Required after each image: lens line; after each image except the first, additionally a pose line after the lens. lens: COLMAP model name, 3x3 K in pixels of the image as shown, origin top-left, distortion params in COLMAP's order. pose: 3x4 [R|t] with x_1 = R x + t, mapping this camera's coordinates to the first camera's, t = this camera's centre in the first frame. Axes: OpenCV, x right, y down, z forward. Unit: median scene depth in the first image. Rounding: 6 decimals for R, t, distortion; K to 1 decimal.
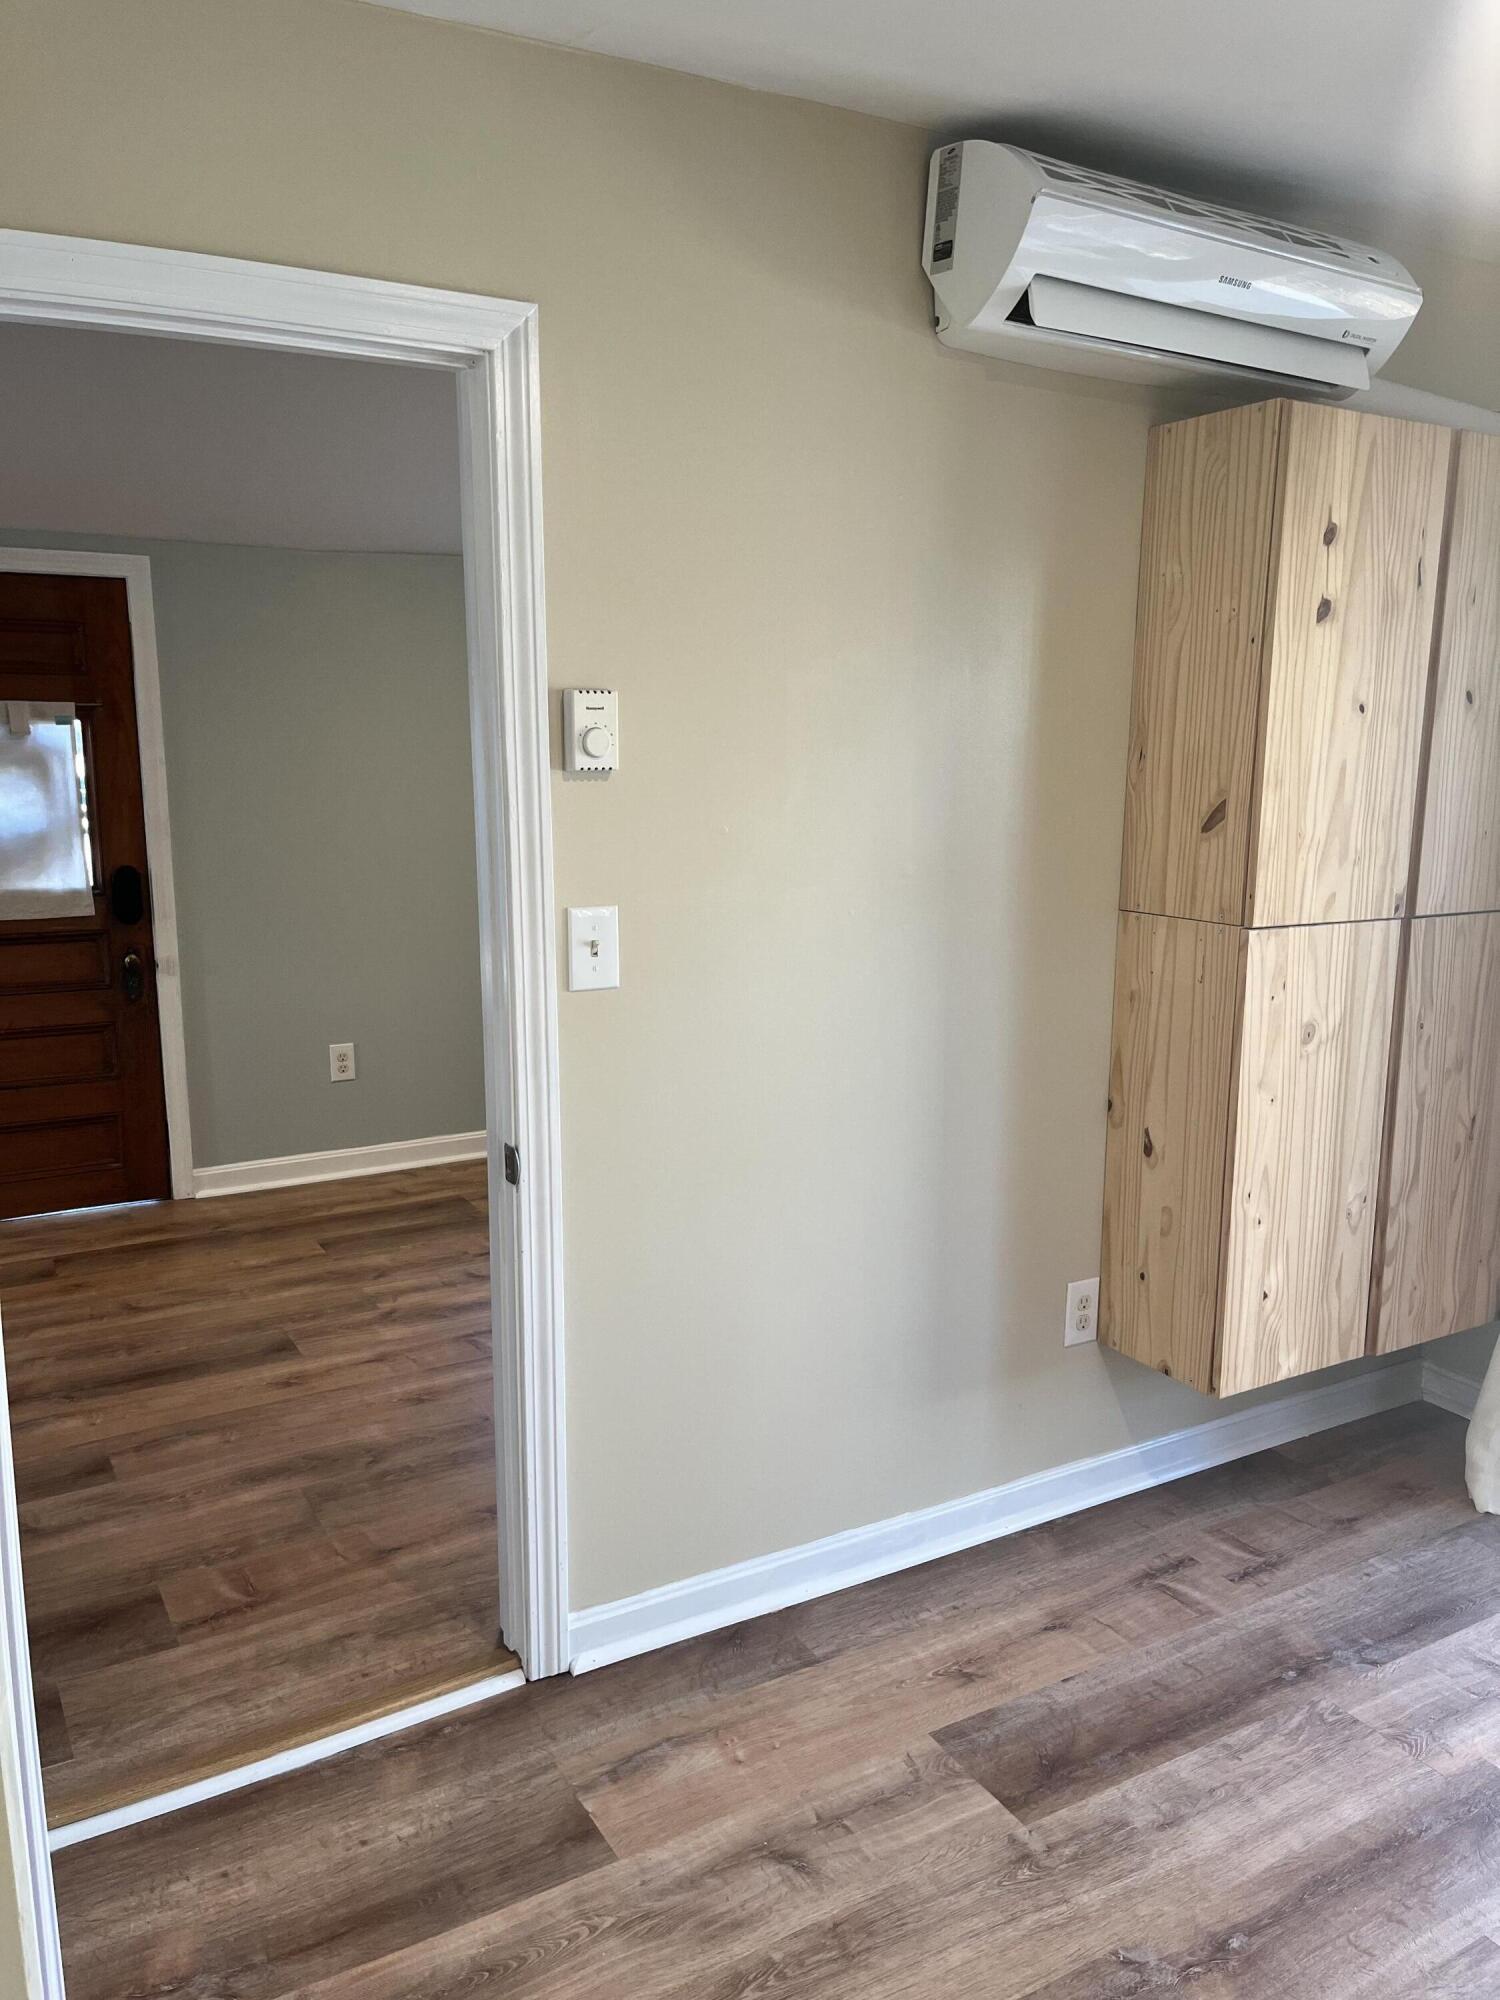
lens RADIAL K [[1513.3, 0, 756.3], [0, 1513.3, 1003.2], [0, 0, 1]] dist [0.070213, -0.096694]
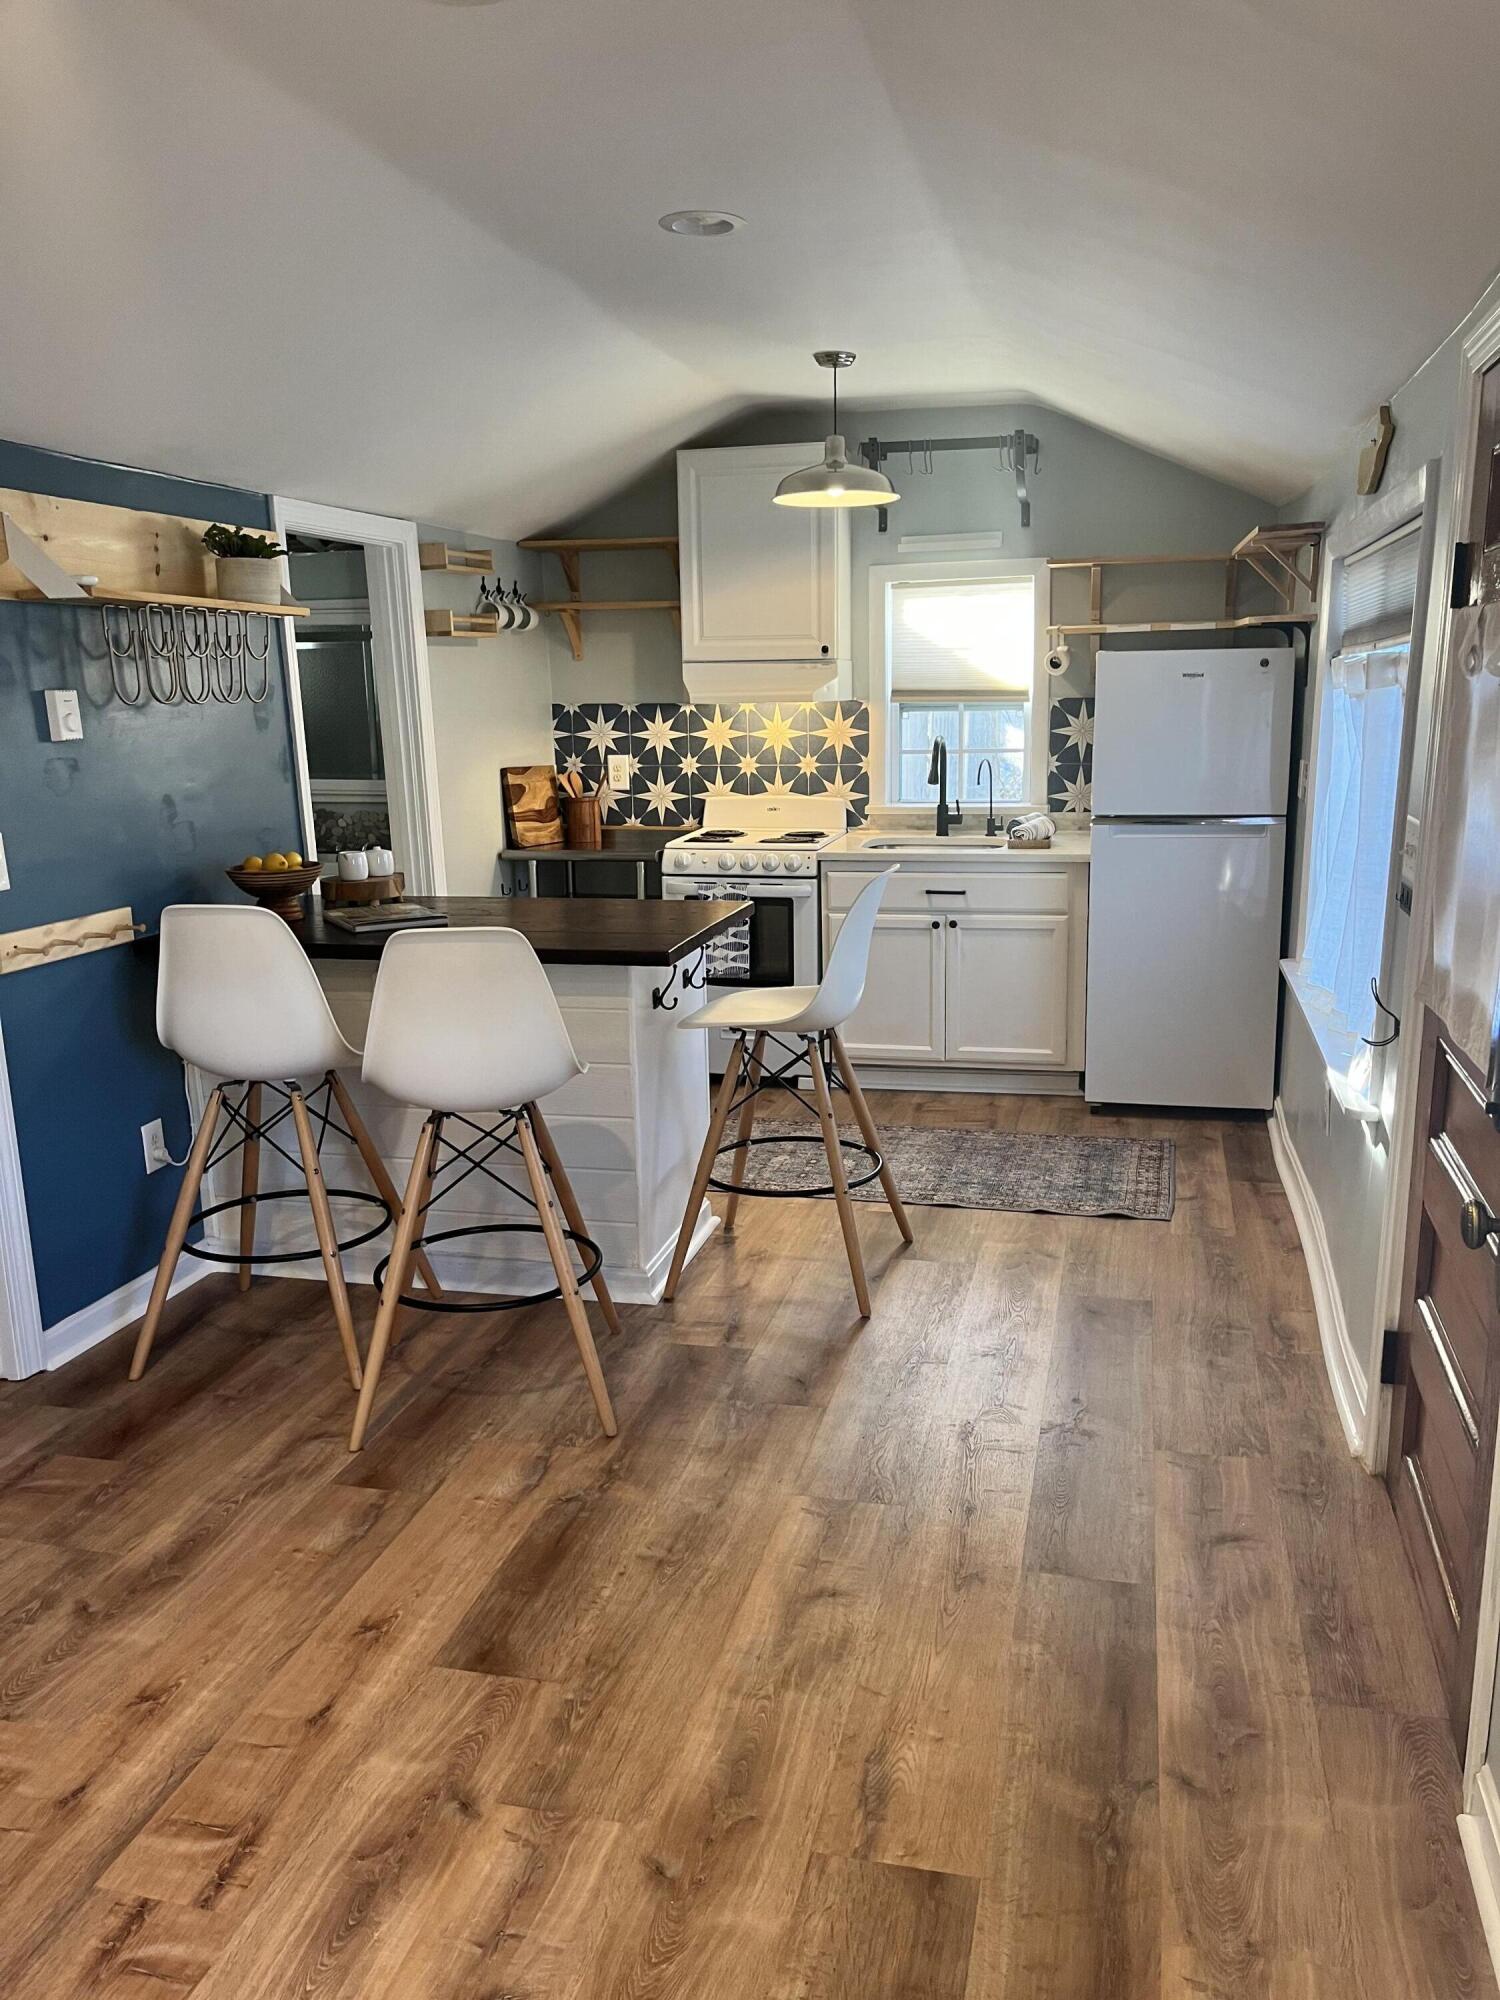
lens RADIAL K [[1513.3, 0, 775.3], [0, 1513.3, 1019.1], [0, 0, 1]] dist [0.070213, -0.096694]
pose [[-0.686603, 0.175802, -0.705457, 0.031018], [-0.096643, 0.939644, 0.328223, -0.486995], [0.720581, 0.293536, -0.628172, 2.689919]]
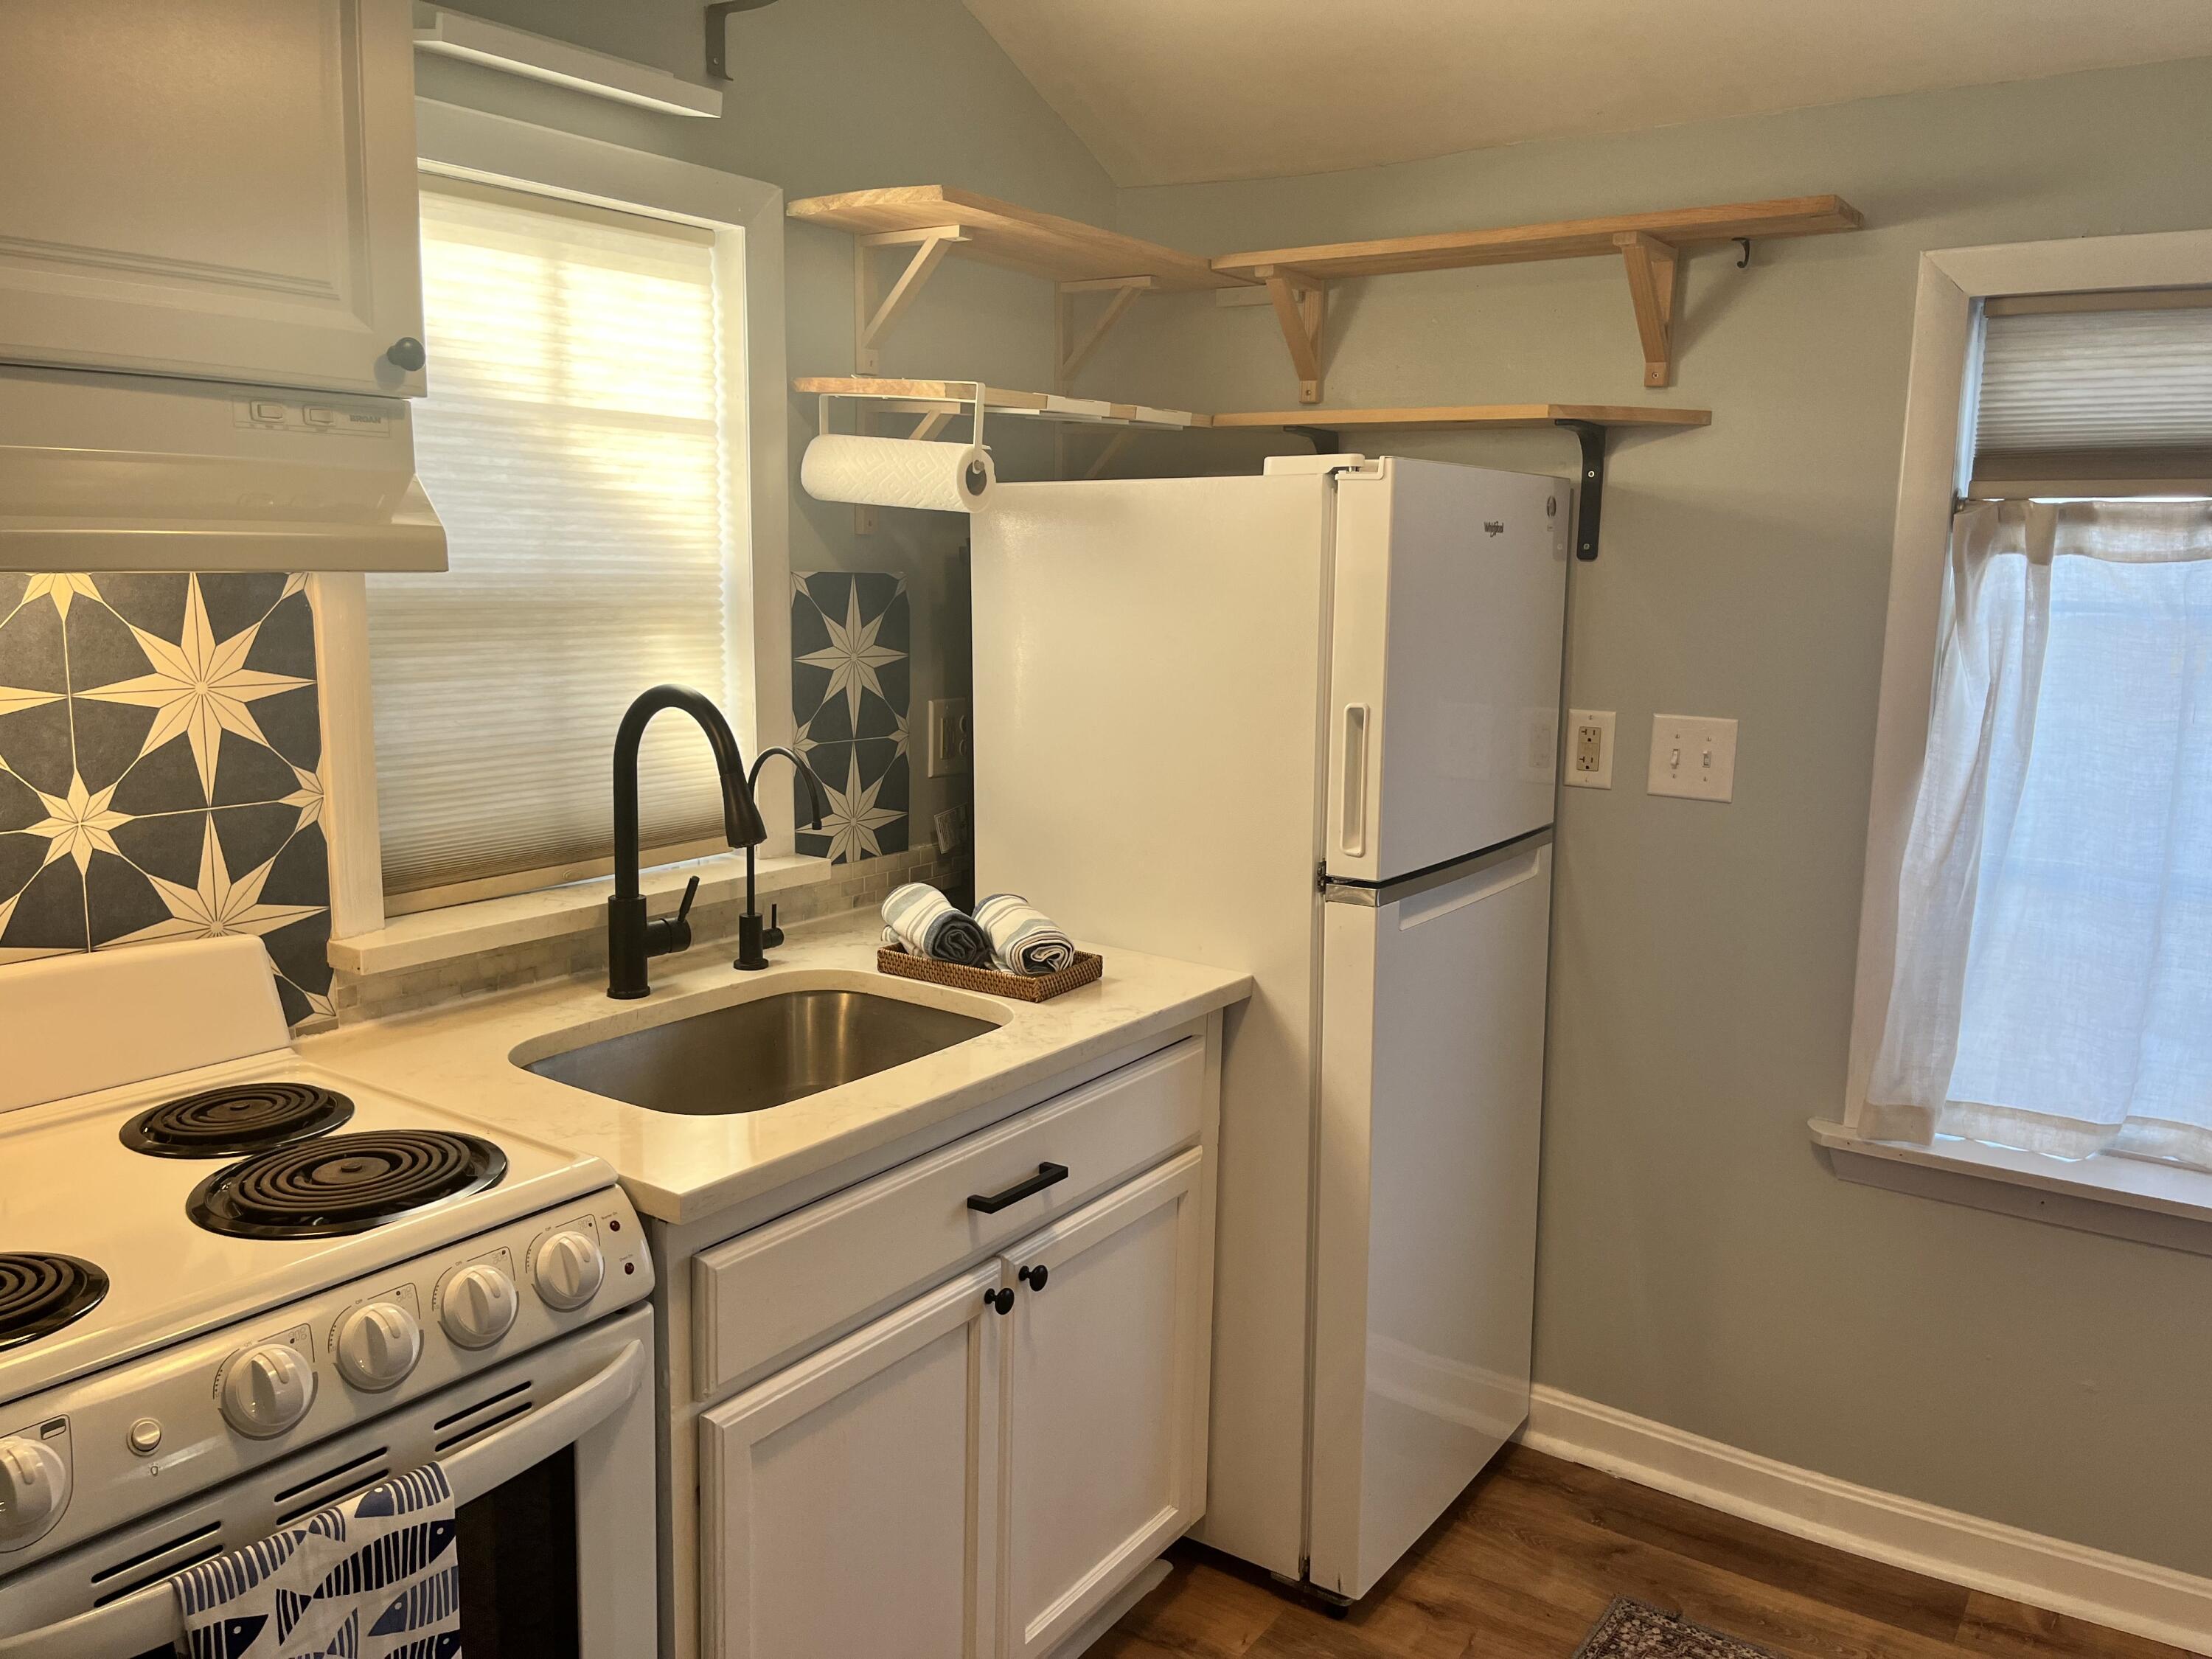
lens RADIAL K [[1673.7, 0, 1114.6], [0, 1673.7, 822.7], [0, 0, 1]] dist [0.070213, -0.096694]
pose [[0.425115, 0.156770, -0.891460, -1.397041], [-0.165729, 0.981718, 0.093611, -0.111118], [0.889838, 0.107945, 0.443324, 0.629336]]
